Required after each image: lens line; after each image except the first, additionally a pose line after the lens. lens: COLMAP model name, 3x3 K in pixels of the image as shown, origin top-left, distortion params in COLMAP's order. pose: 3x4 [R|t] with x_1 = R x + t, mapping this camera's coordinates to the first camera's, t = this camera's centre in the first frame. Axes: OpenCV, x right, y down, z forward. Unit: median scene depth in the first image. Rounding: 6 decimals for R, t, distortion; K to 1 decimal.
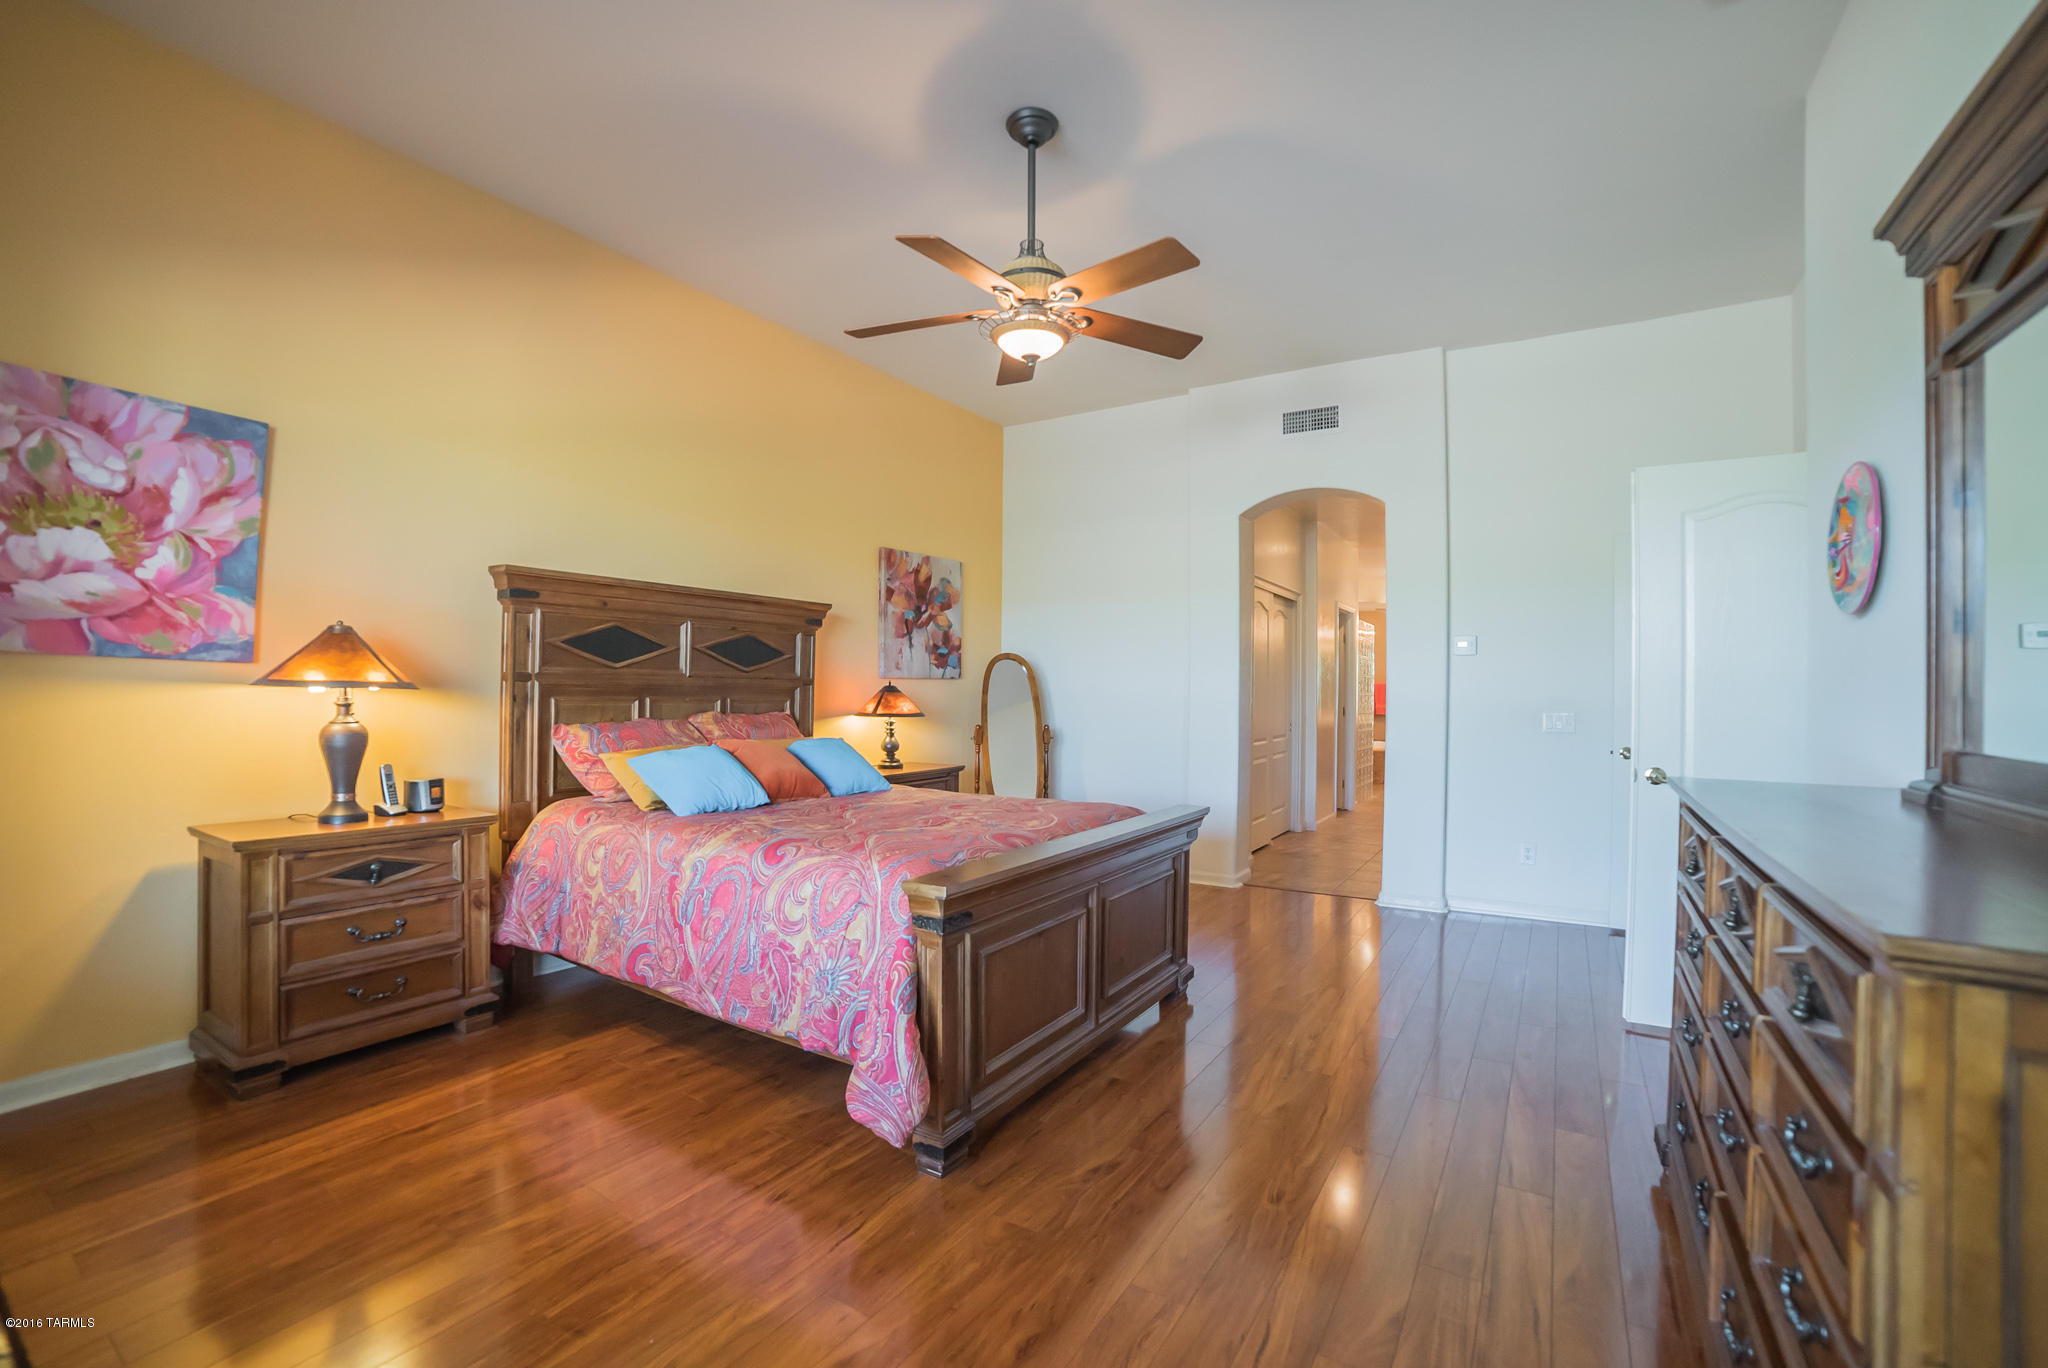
lens RADIAL K [[867.0, 0, 1008.4], [0, 867.0, 684.7], [0, 0, 1]] dist [-0.101557, 0.035738]
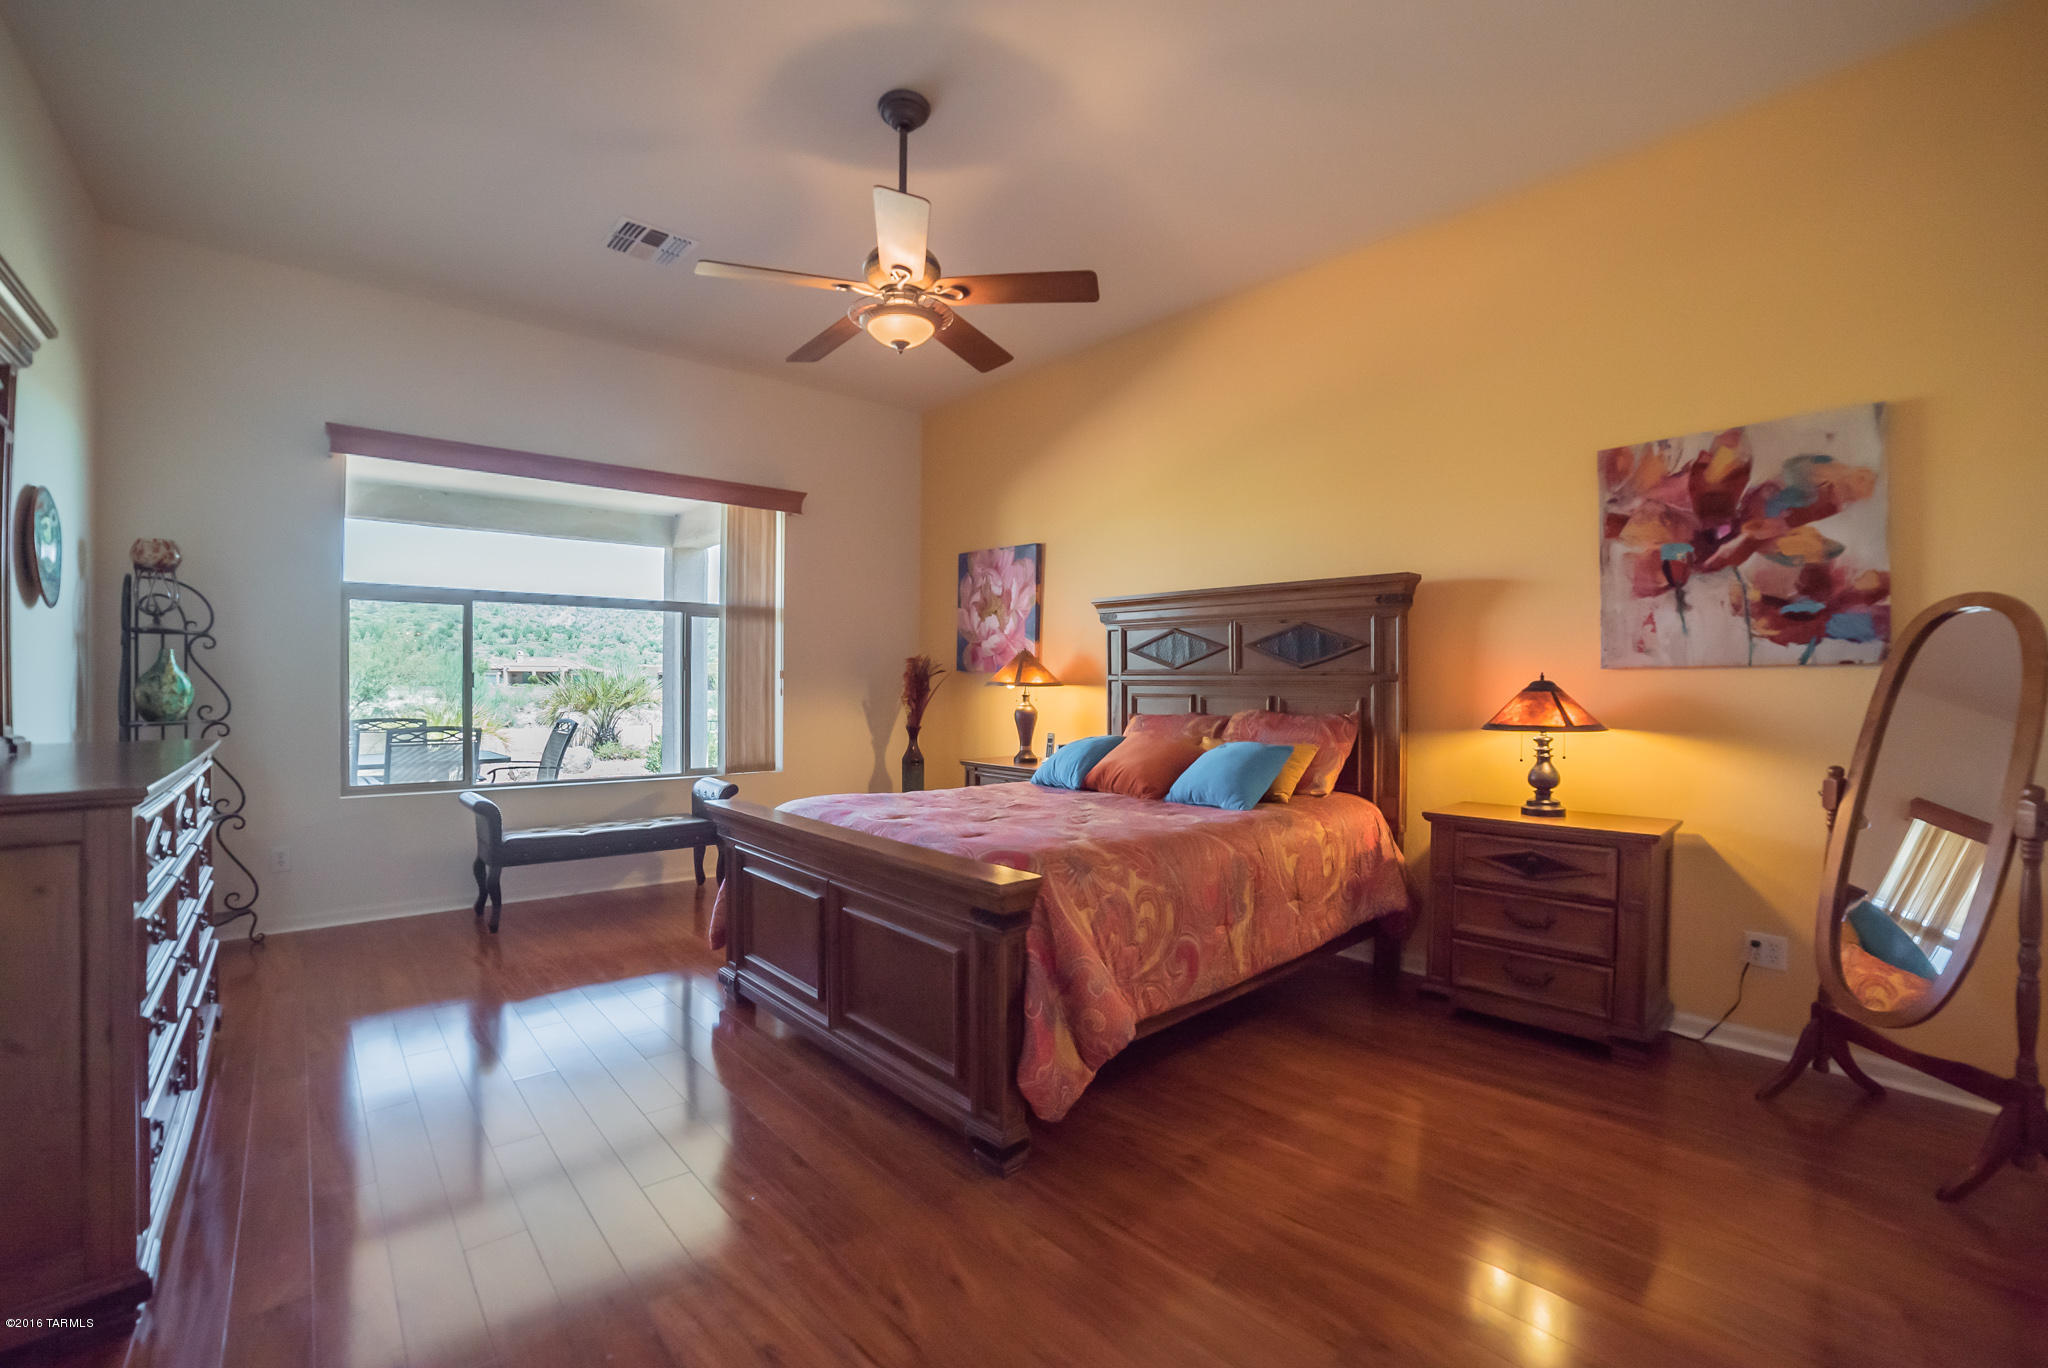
lens RADIAL K [[875.8, 0, 1019.9], [0, 875.8, 682.8], [0, 0, 1]] dist [-0.104629, 0.036674]
pose [[-0.254633, -0.012027, -0.966963, 0.504219], [-0.000977, 0.999925, -0.012180, 0.009644], [0.967037, -0.002156, -0.254626, 0.734102]]
